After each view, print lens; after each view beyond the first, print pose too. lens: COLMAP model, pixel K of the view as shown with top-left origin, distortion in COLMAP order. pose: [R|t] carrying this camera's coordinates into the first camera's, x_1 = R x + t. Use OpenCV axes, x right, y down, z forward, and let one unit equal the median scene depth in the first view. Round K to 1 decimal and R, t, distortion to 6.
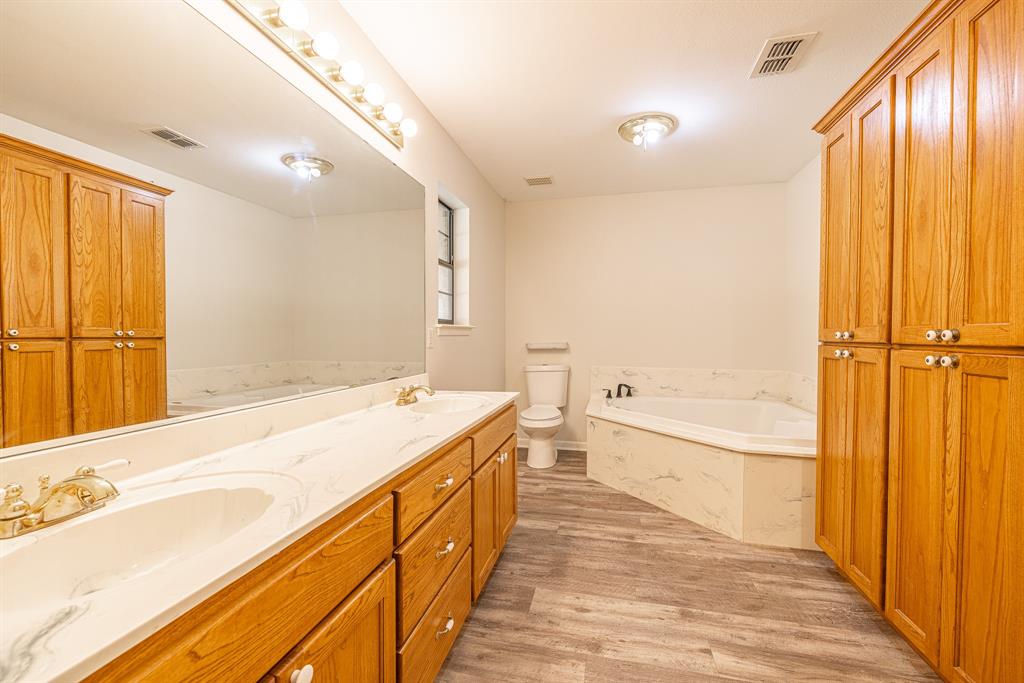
lens RADIAL K [[429.5, 0, 510.8], [0, 429.5, 343.1], [0, 0, 1]] dist [-0.000128, -0.000594]
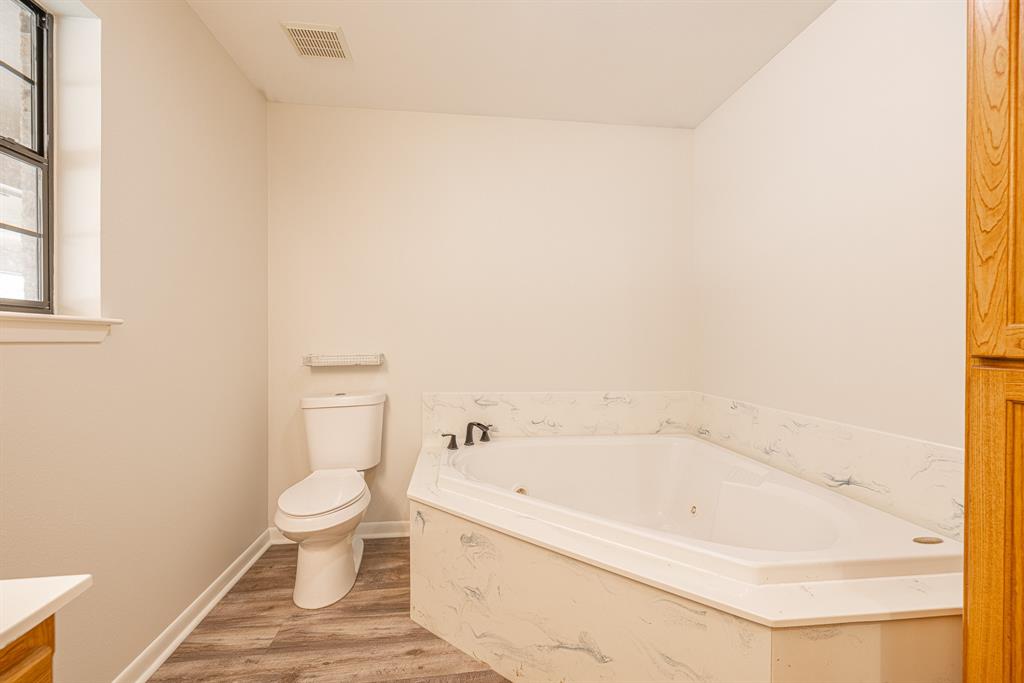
lens RADIAL K [[449.2, 0, 488.6], [0, 449.2, 341.2], [0, 0, 1]] dist [-0.000303, -0.000150]
pose [[0.954532, -0.002348, 0.298100, 0.127154], [0.008275, 0.999792, -0.018622, -0.009091], [-0.297994, 0.020242, 0.954353, 0.542238]]
